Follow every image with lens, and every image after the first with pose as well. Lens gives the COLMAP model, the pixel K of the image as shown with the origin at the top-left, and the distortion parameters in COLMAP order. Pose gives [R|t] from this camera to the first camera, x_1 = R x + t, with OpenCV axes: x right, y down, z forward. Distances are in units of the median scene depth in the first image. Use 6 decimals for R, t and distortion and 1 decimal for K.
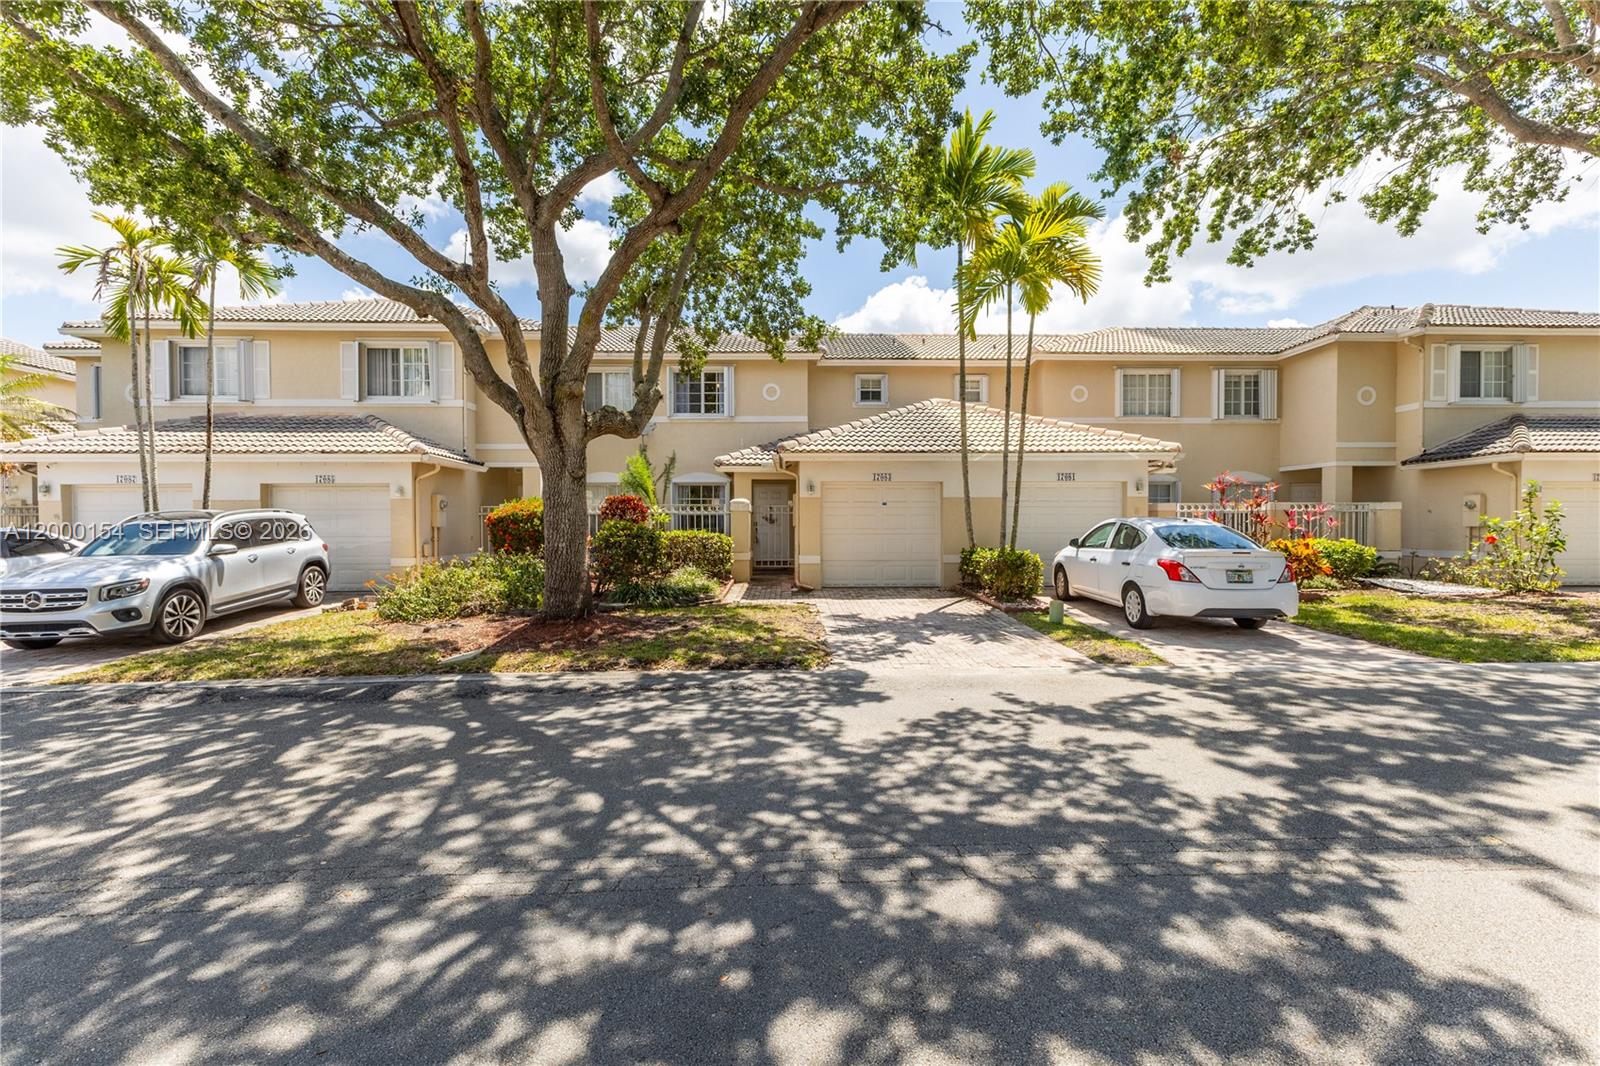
lens RADIAL K [[688.4, 0, 803.2], [0, 688.4, 531.8], [0, 0, 1]] dist [0.010429, 0.000572]
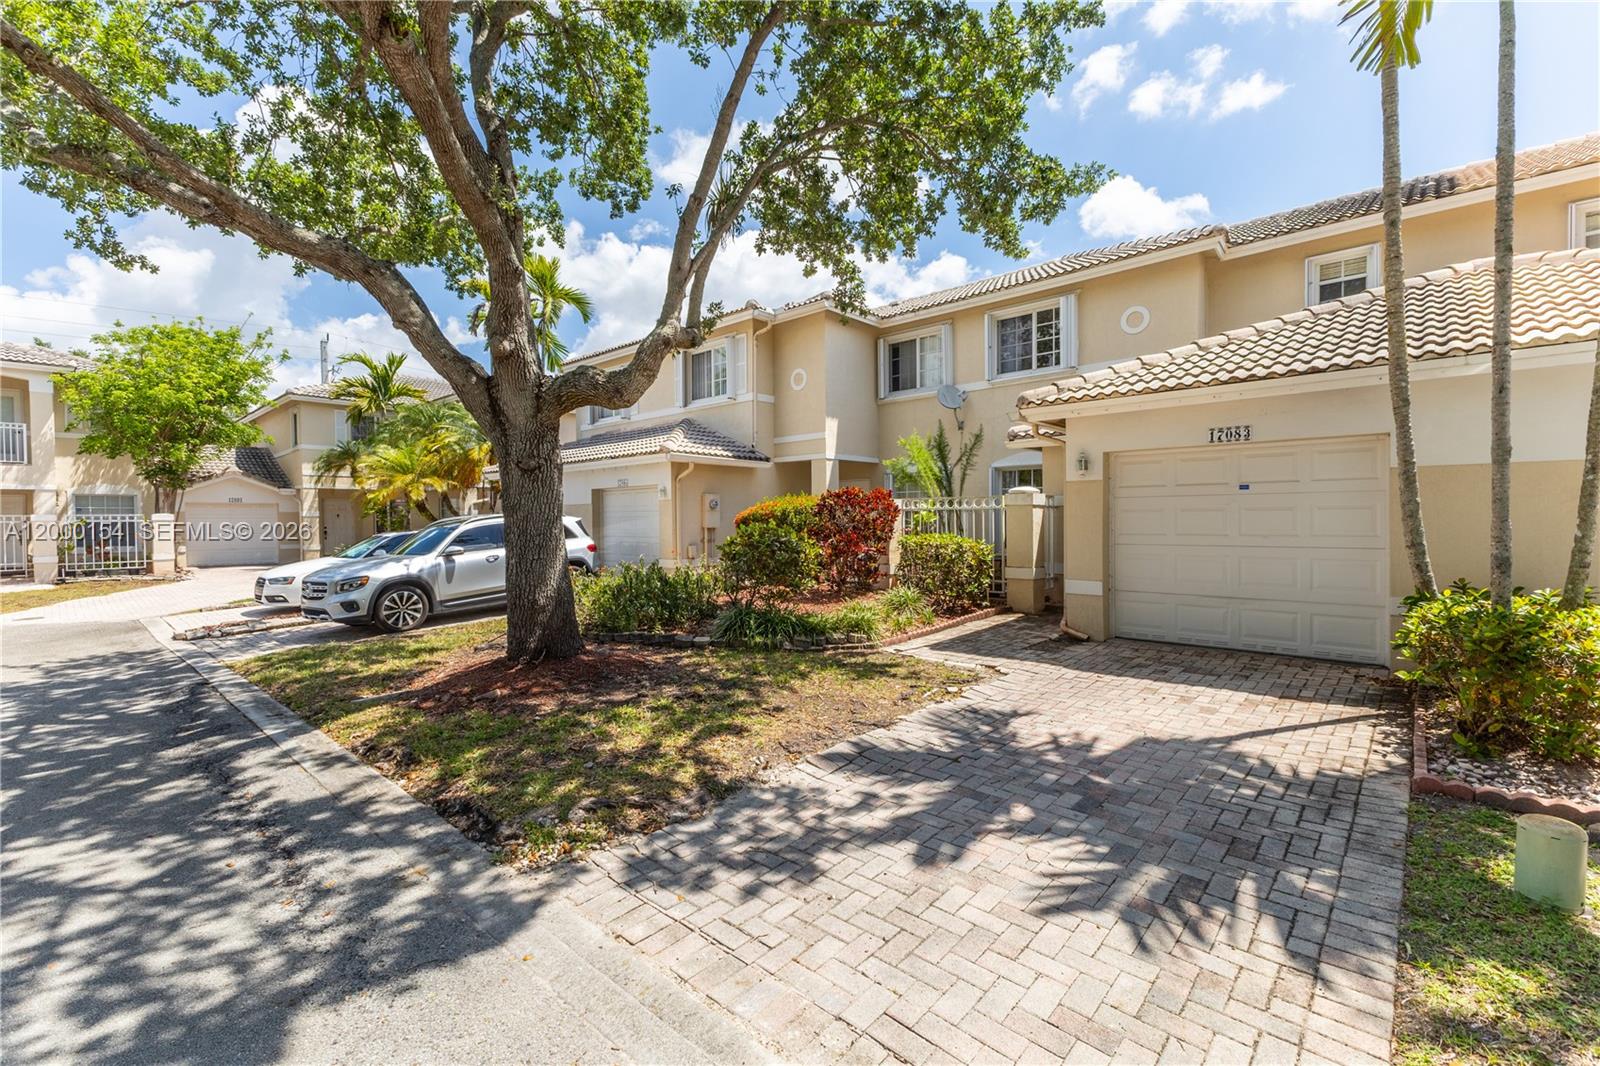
lens RADIAL K [[688.4, 0, 803.2], [0, 688.4, 531.8], [0, 0, 1]] dist [0.010429, 0.000572]
pose [[0.722833, 0.009089, -0.690963, 0.237899], [-0.000894, 0.999925, 0.012217, -0.013611], [0.691023, -0.008213, 0.722787, 0.411177]]
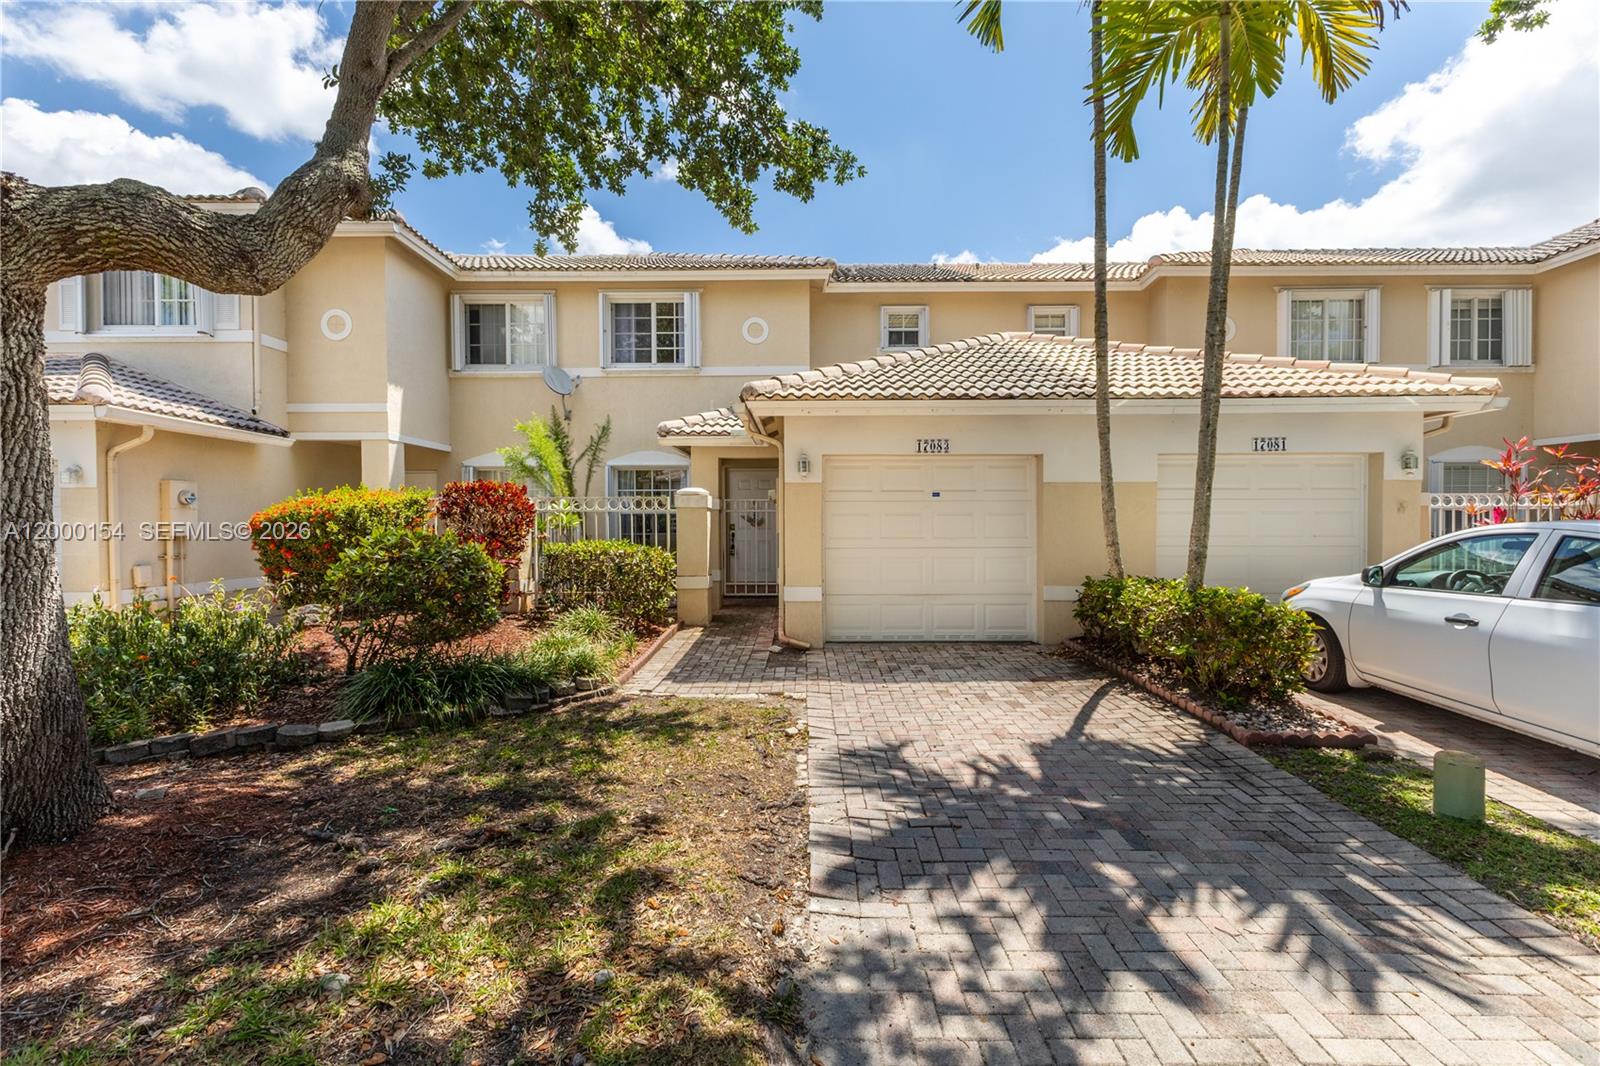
lens RADIAL K [[688.4, 0, 803.2], [0, 688.4, 531.8], [0, 0, 1]] dist [0.010429, 0.000572]
pose [[0.999583, -0.001028, -0.028872, 0.025728], [0.001155, 0.999990, 0.004364, -0.012770], [0.028867, -0.004395, 0.999574, 0.436537]]
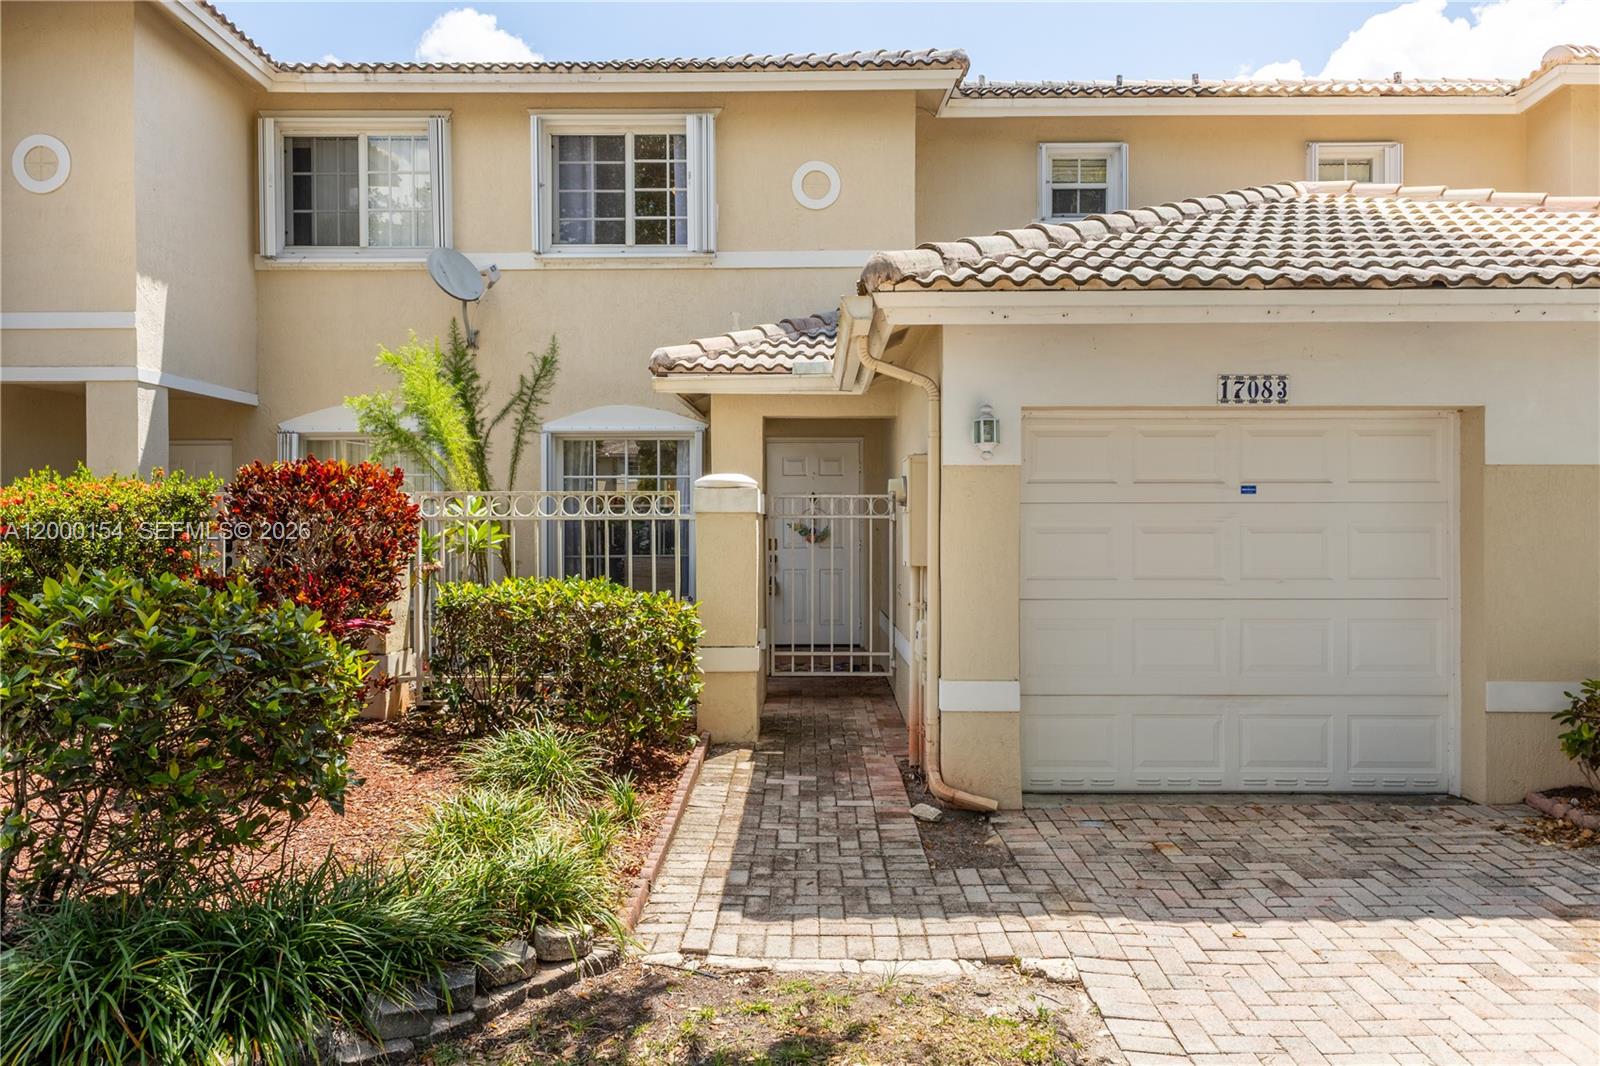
lens RADIAL K [[1053.5, 0, 807.8], [0, 1053.5, 530.3], [0, 0, 1]] dist [0.030948, -0.032786]
pose [[0.999588, 0.000402, -0.028712, -0.045559], [-0.000457, 0.999998, -0.001917, -0.023659], [0.028712, 0.001929, 0.999586, 0.579499]]
